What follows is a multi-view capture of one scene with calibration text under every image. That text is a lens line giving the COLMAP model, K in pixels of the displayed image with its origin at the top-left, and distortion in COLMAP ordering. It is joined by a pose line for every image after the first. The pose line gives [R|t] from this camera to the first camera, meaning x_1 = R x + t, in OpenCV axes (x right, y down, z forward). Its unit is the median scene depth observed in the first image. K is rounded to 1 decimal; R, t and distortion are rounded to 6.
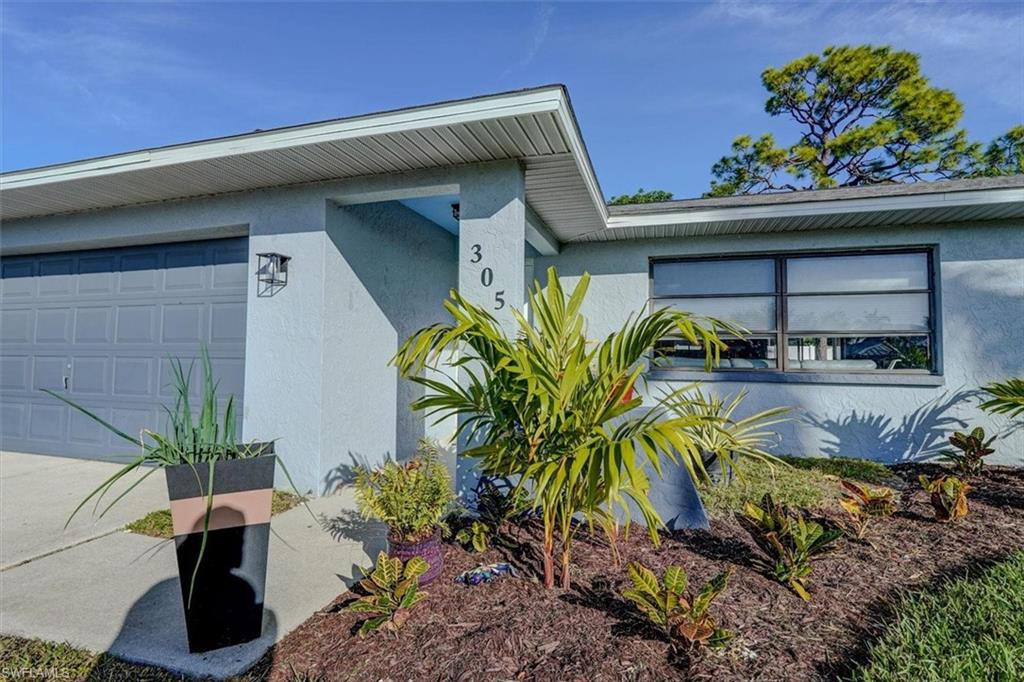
lens RADIAL K [[489.6, 0, 512.0], [0, 489.6, 341.0], [0, 0, 1]] dist [0.001802, 0.000539]
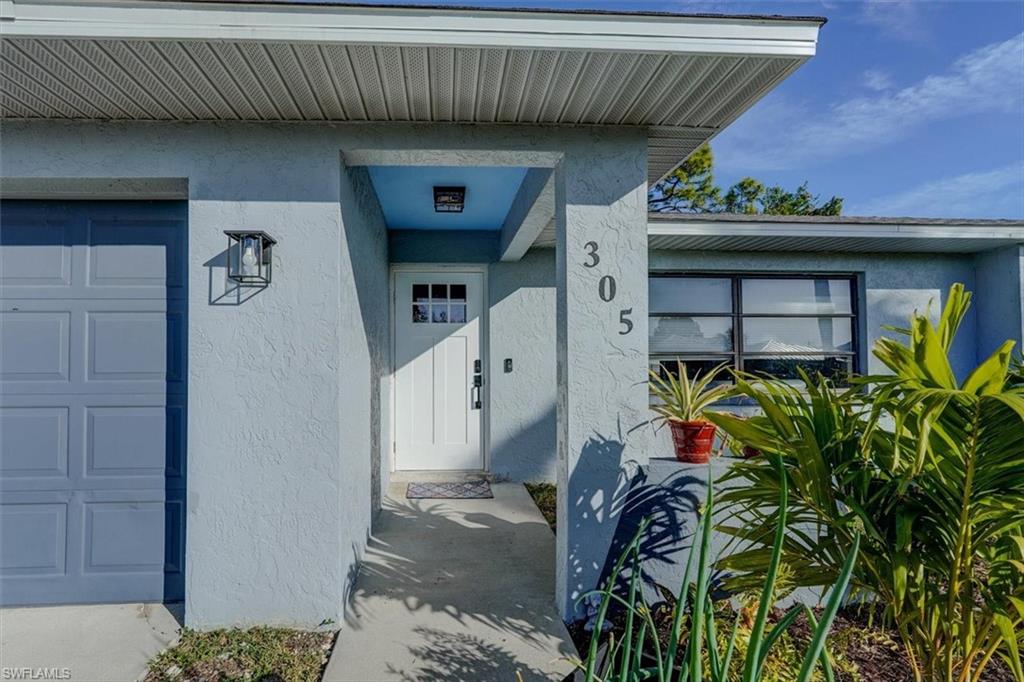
lens RADIAL K [[506.5, 0, 497.1], [0, 506.5, 363.5], [0, 0, 1]] dist [-0.000939, -0.000040]
pose [[0.946028, -0.006708, 0.324016, -0.351111], [-0.001233, 0.999704, 0.024299, -0.031223], [-0.324083, -0.023387, 0.945739, 0.278980]]
